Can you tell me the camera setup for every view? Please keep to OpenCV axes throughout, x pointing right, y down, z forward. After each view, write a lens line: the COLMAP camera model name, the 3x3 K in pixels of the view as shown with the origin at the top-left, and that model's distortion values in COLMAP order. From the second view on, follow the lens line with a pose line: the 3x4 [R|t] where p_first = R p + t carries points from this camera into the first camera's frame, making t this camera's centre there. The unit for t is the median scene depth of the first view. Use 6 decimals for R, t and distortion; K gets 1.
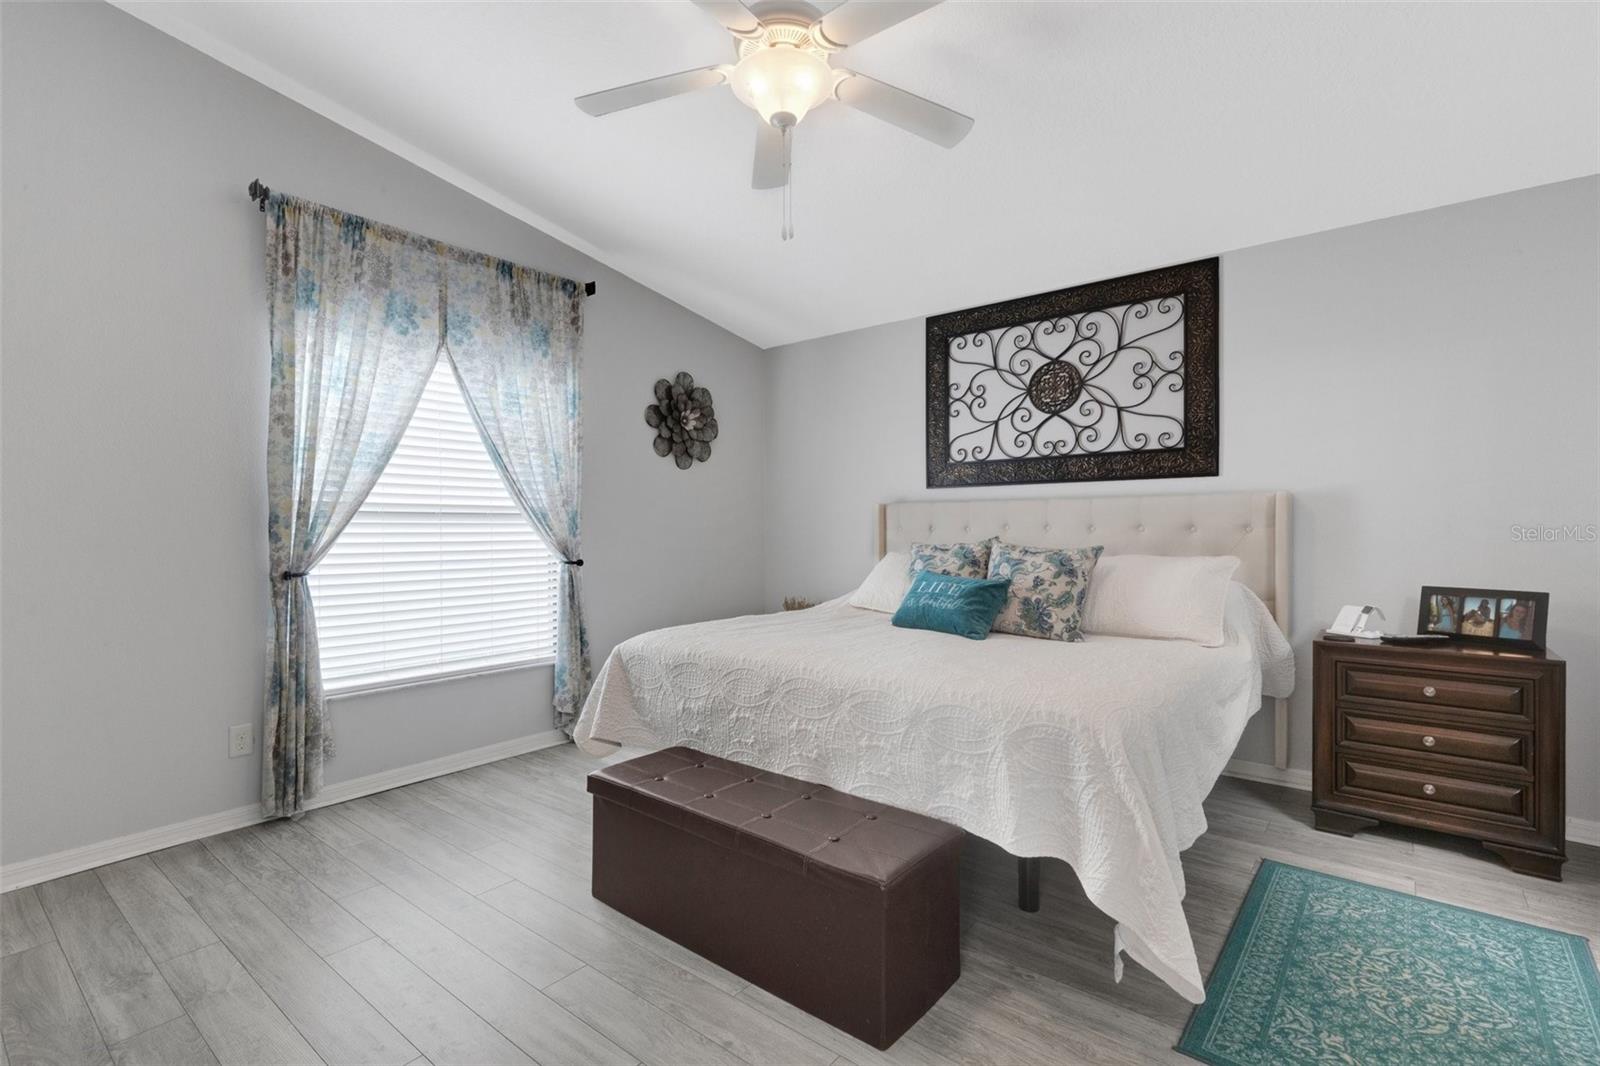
lens RADIAL K [[733.2, 0, 802.6], [0, 733.2, 530.8], [0, 0, 1]] dist [0.011571, -0.001670]
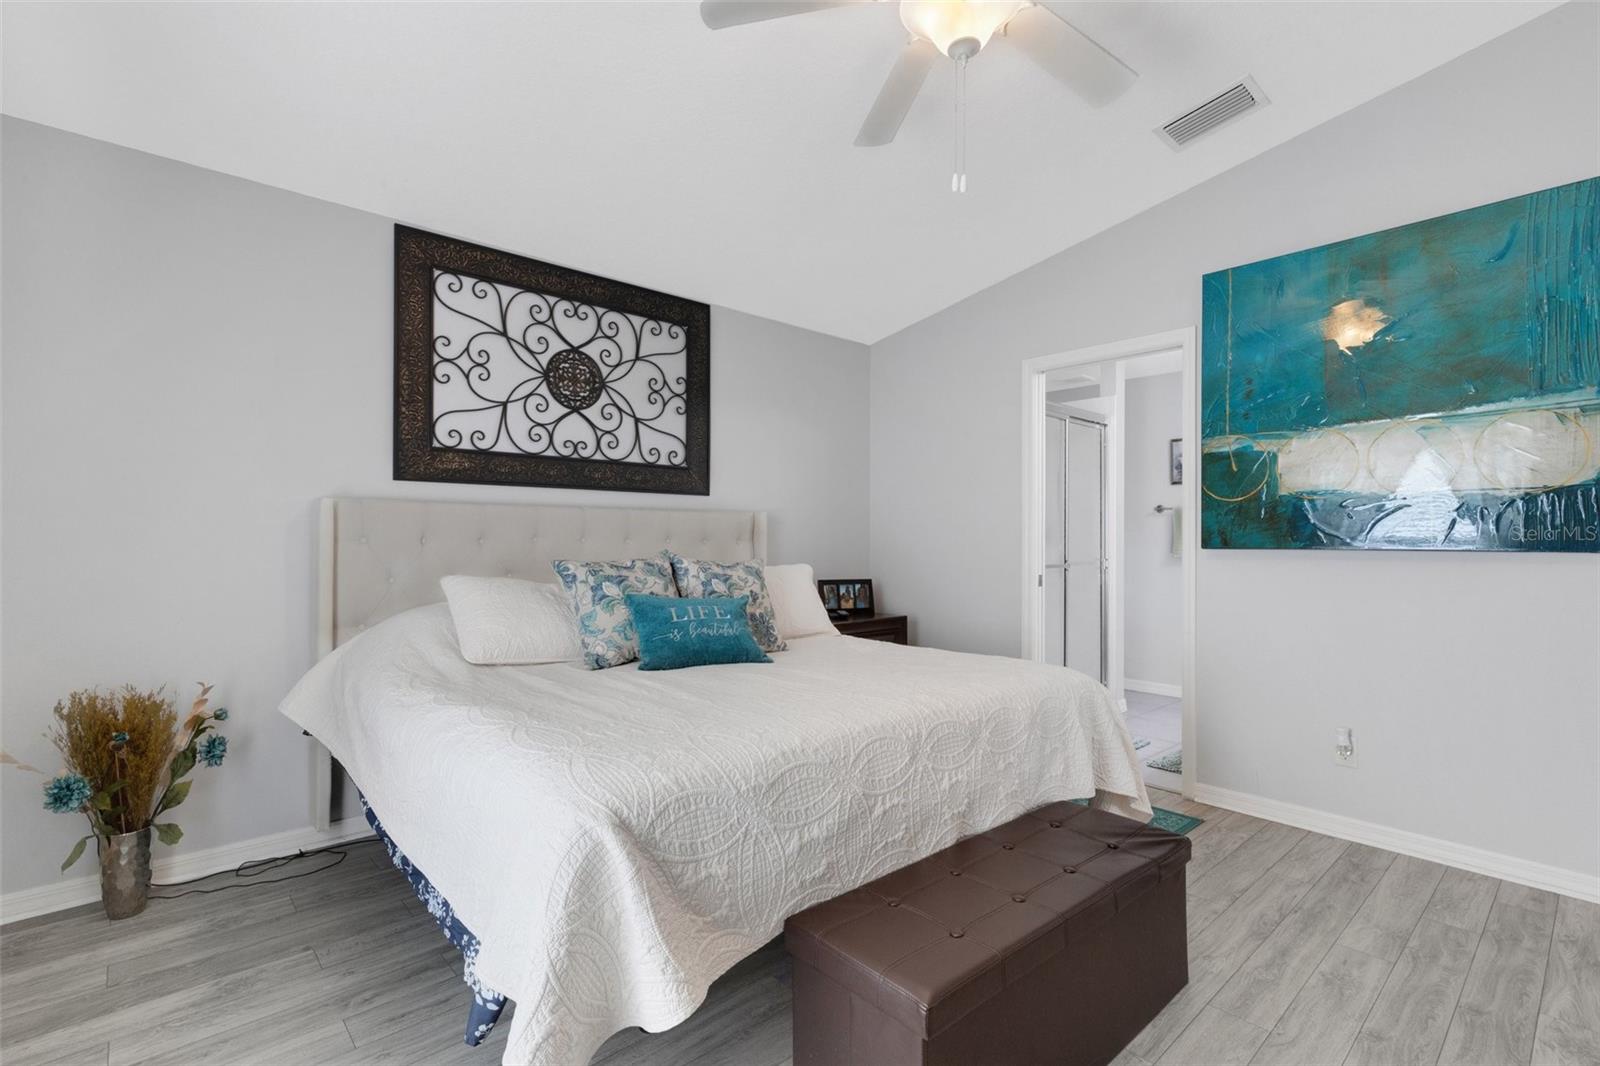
lens RADIAL K [[733.2, 0, 811.4], [0, 733.2, 542.0], [0, 0, 1]] dist [0.011571, -0.001670]
pose [[0.163818, 0.001351, 0.986490, -0.486642], [0.000240, 0.999999, -0.001410, -0.000280], [-0.986491, 0.000467, 0.163817, 0.589358]]
